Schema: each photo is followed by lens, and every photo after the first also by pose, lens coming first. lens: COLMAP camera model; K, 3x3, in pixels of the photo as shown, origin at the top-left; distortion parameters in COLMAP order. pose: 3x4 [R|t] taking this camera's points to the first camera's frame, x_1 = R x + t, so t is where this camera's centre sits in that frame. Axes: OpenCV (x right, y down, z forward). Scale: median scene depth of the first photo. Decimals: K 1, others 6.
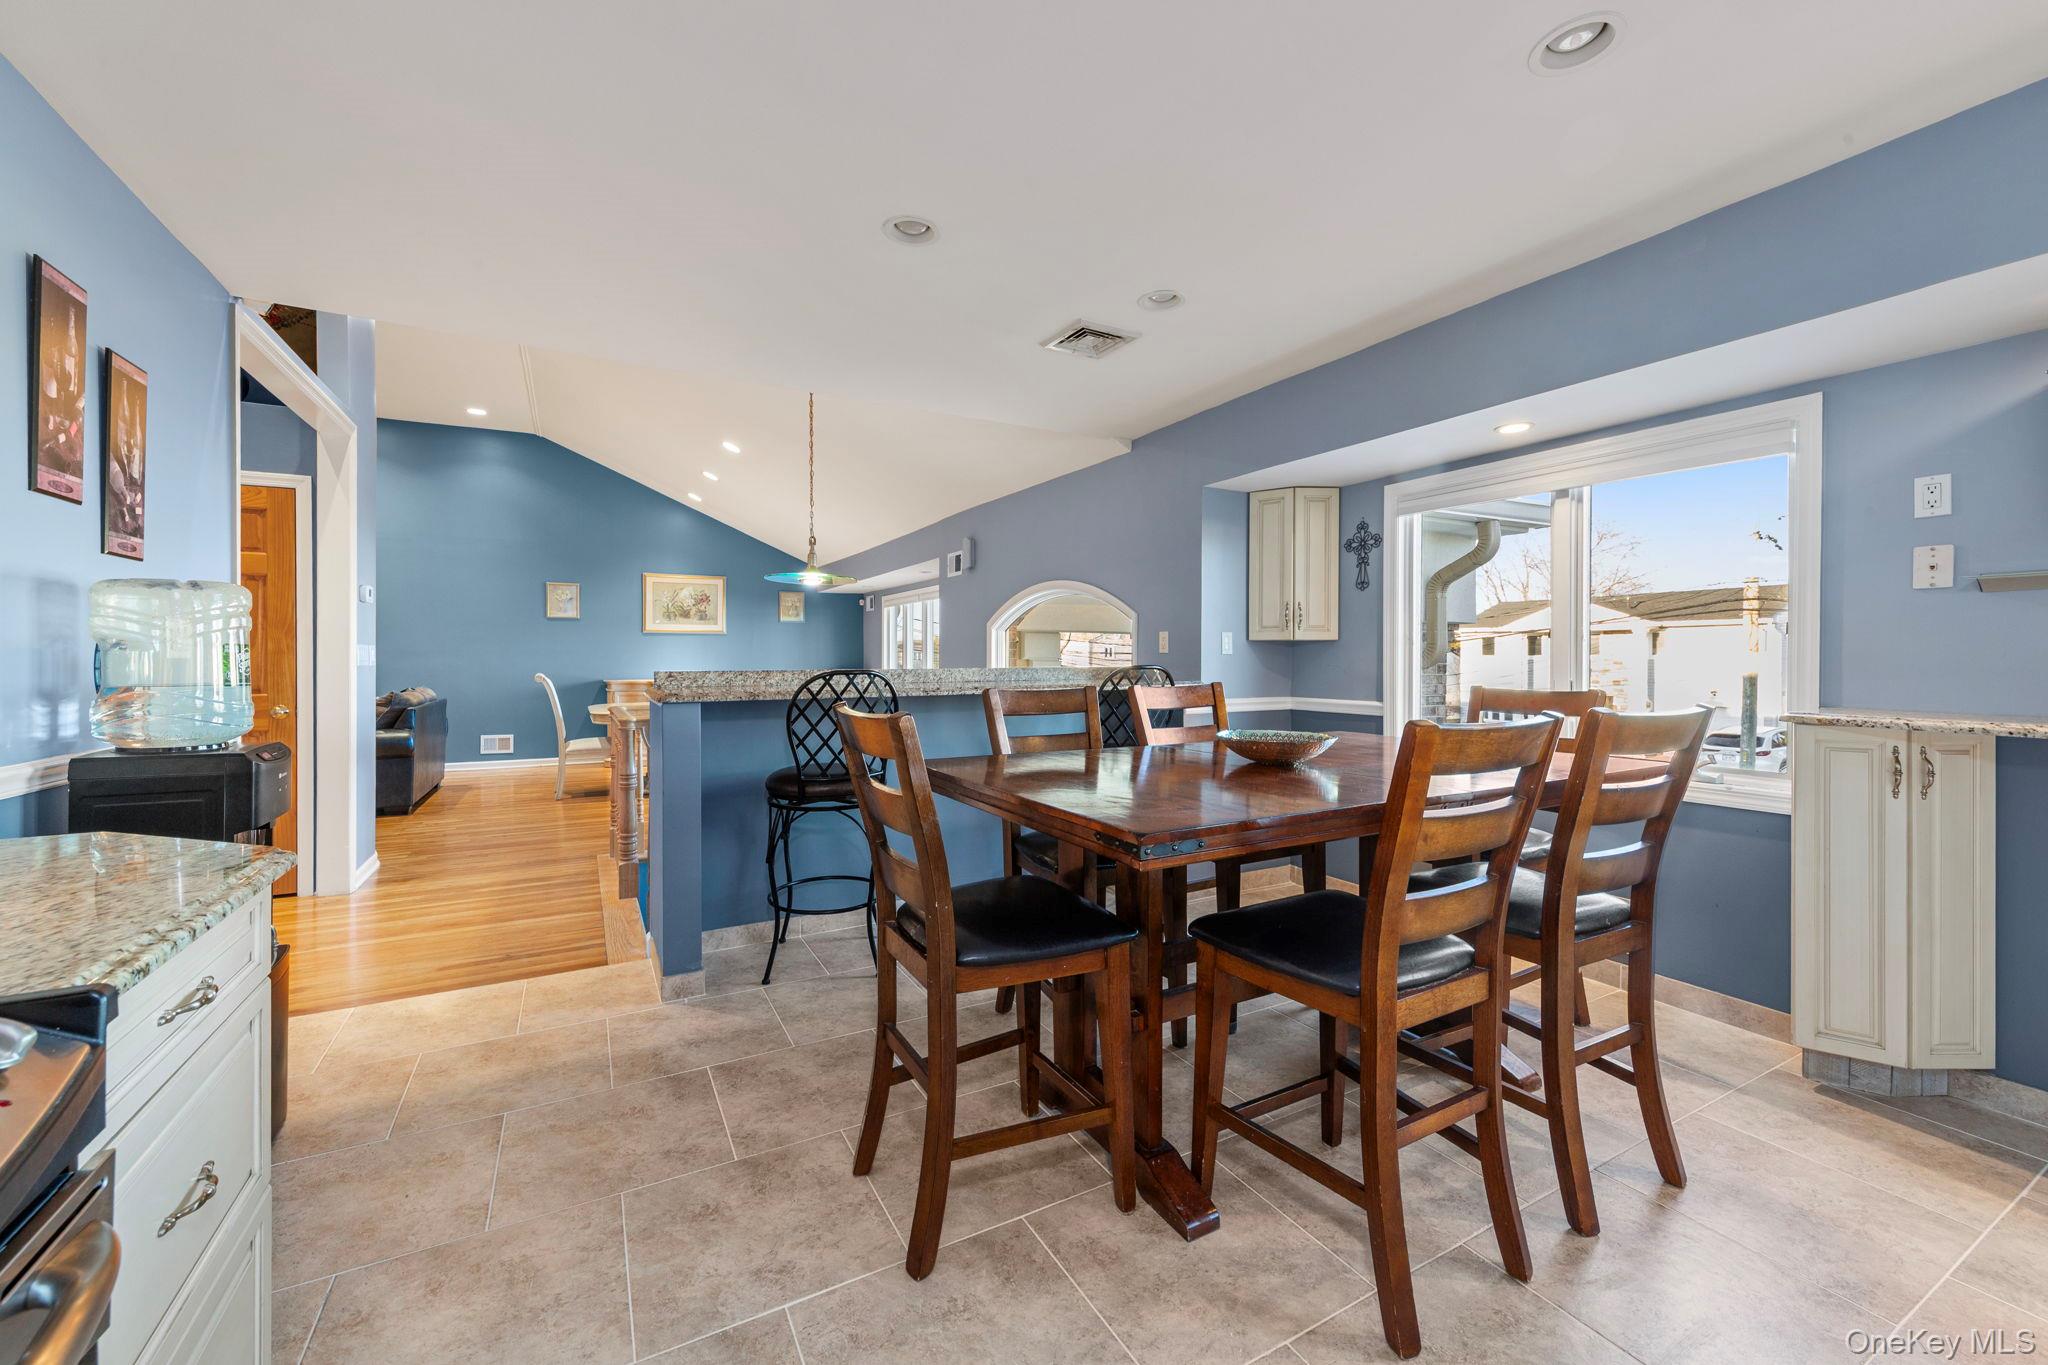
lens RADIAL K [[809.9, 0, 1017.8], [0, 809.9, 657.0], [0, 0, 1]] dist [0.002887, 0.000306]
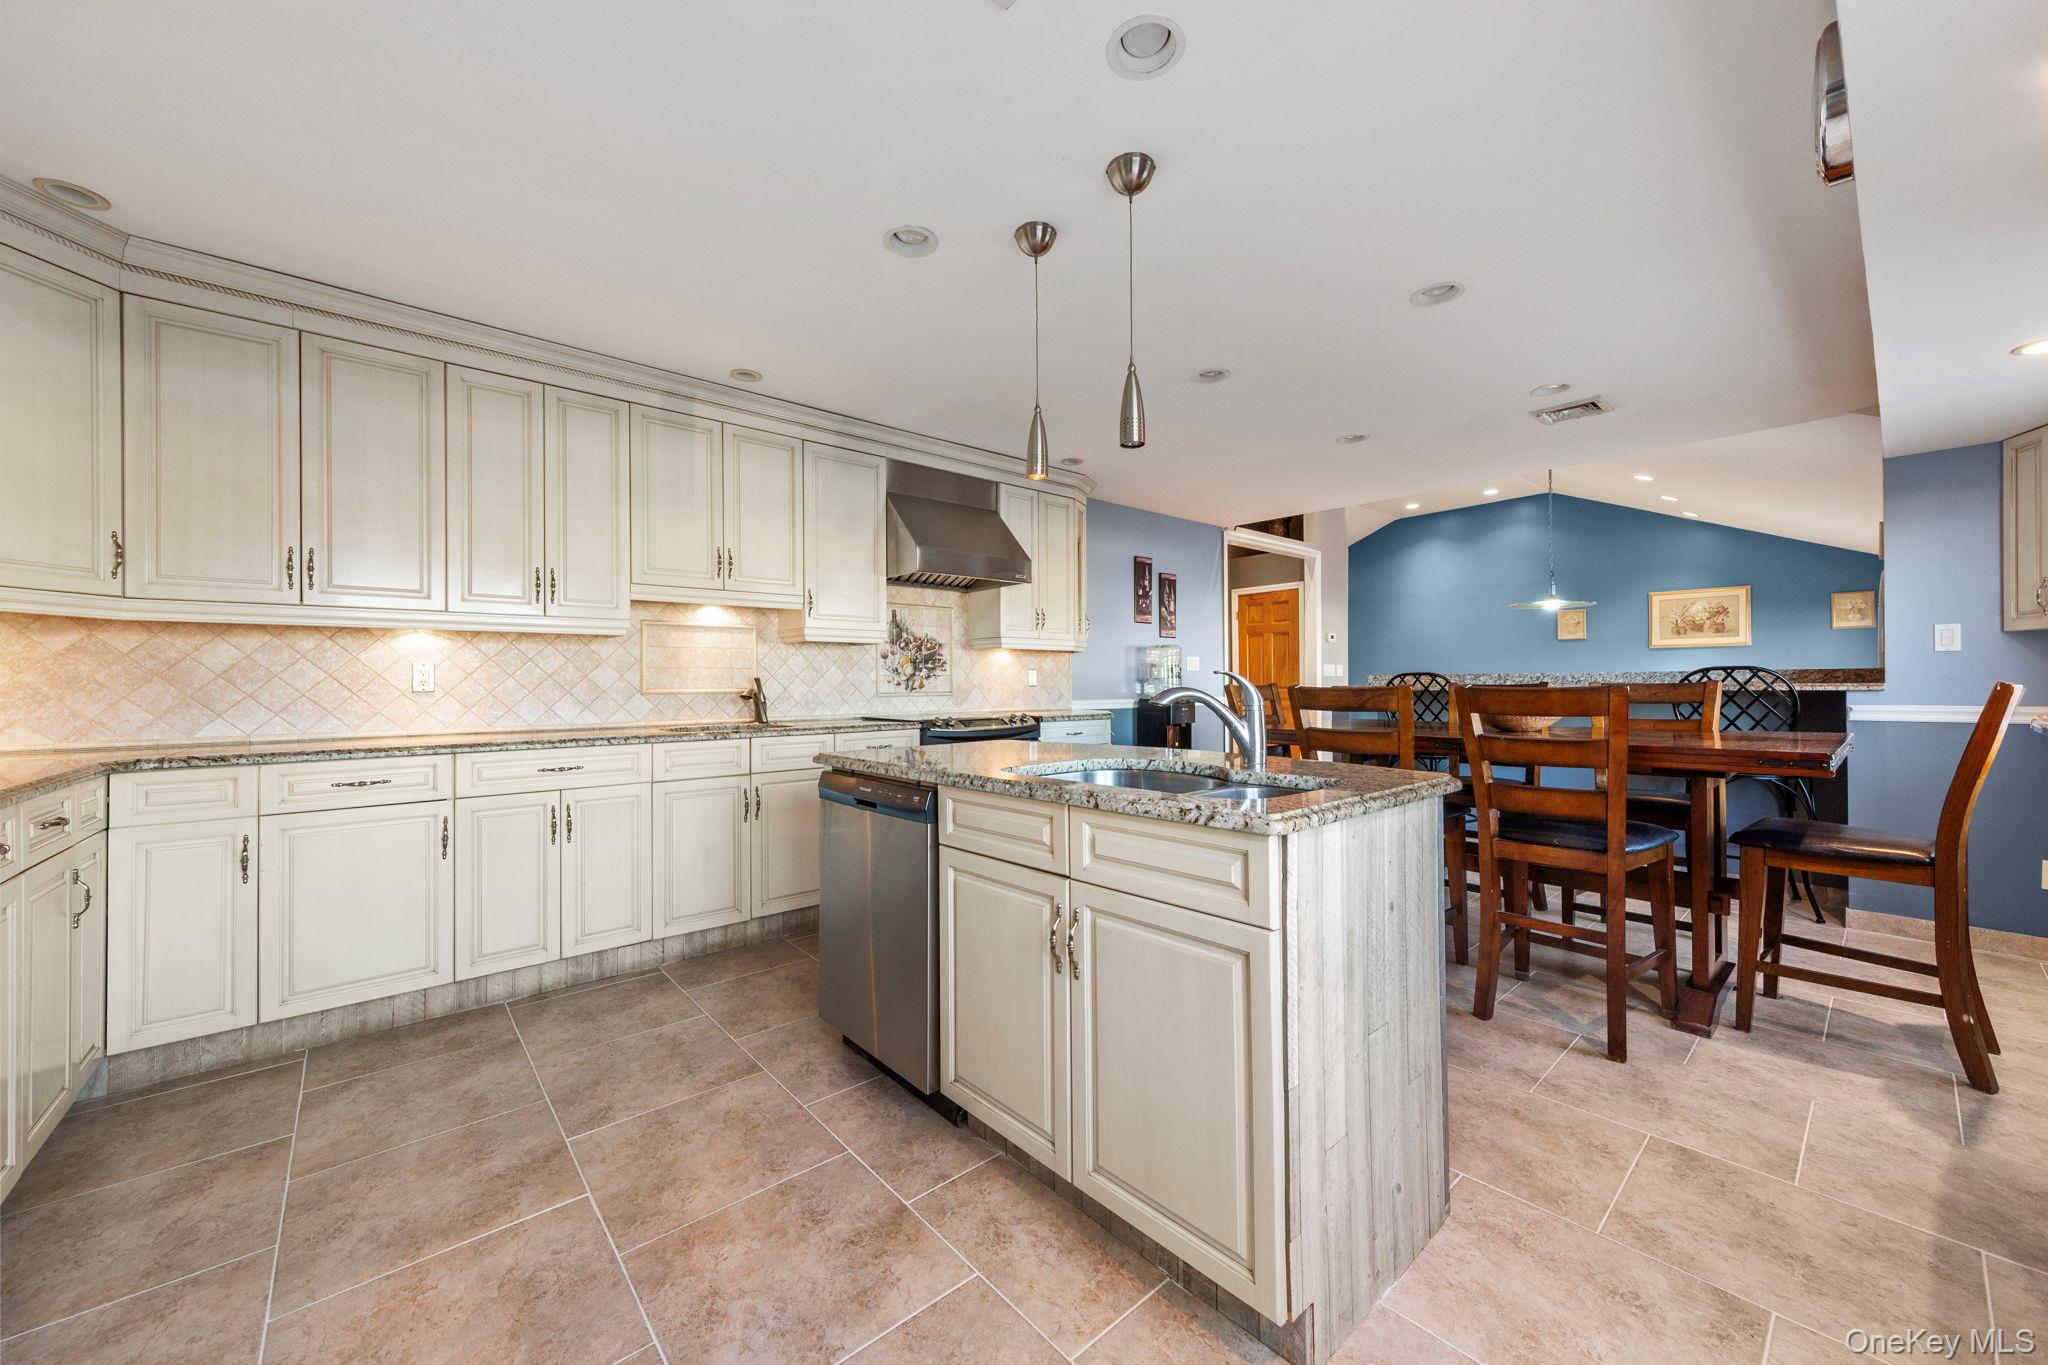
lens RADIAL K [[765.0, 0, 1023.6], [0, 765.0, 678.6], [0, 0, 1]] dist [0.000365, 0.000226]
pose [[0.211677, -0.004626, -0.977329, 0.382511], [0.006449, 0.999974, -0.003337, 0.009234], [0.977318, -0.005596, 0.211701, -0.036221]]
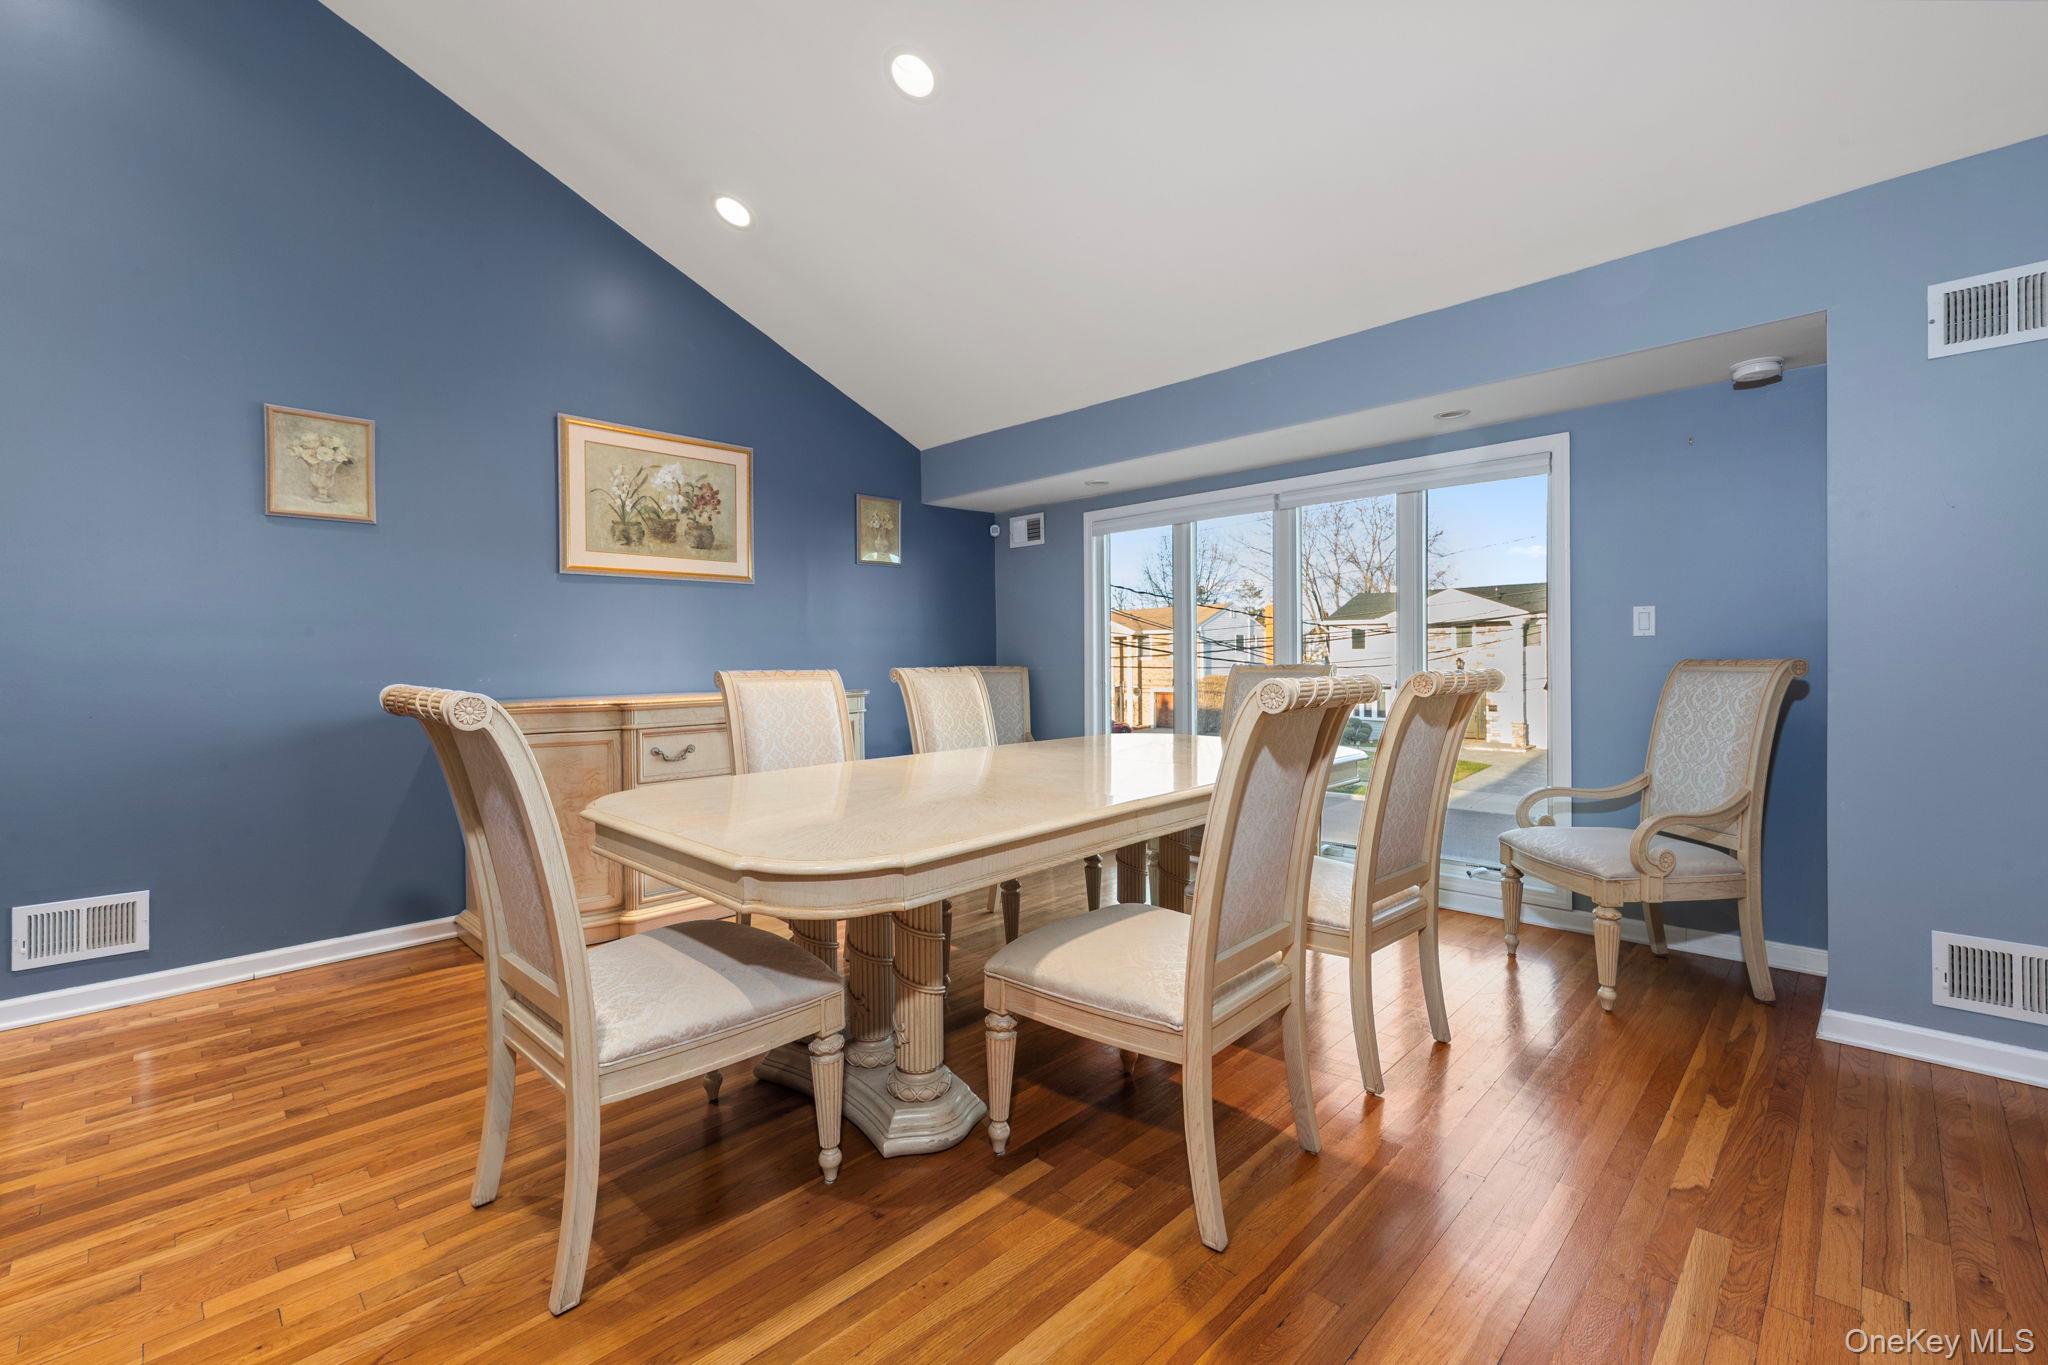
lens RADIAL K [[871.8, 0, 1036.1], [0, 871.8, 672.8], [0, 0, 1]] dist [0.003334, 0.001125]
pose [[0.949075, -0.019242, 0.314462, -0.406869], [0.015649, 0.999780, 0.013947, 0.014777], [-0.314661, -0.008316, 0.949168, 0.582075]]
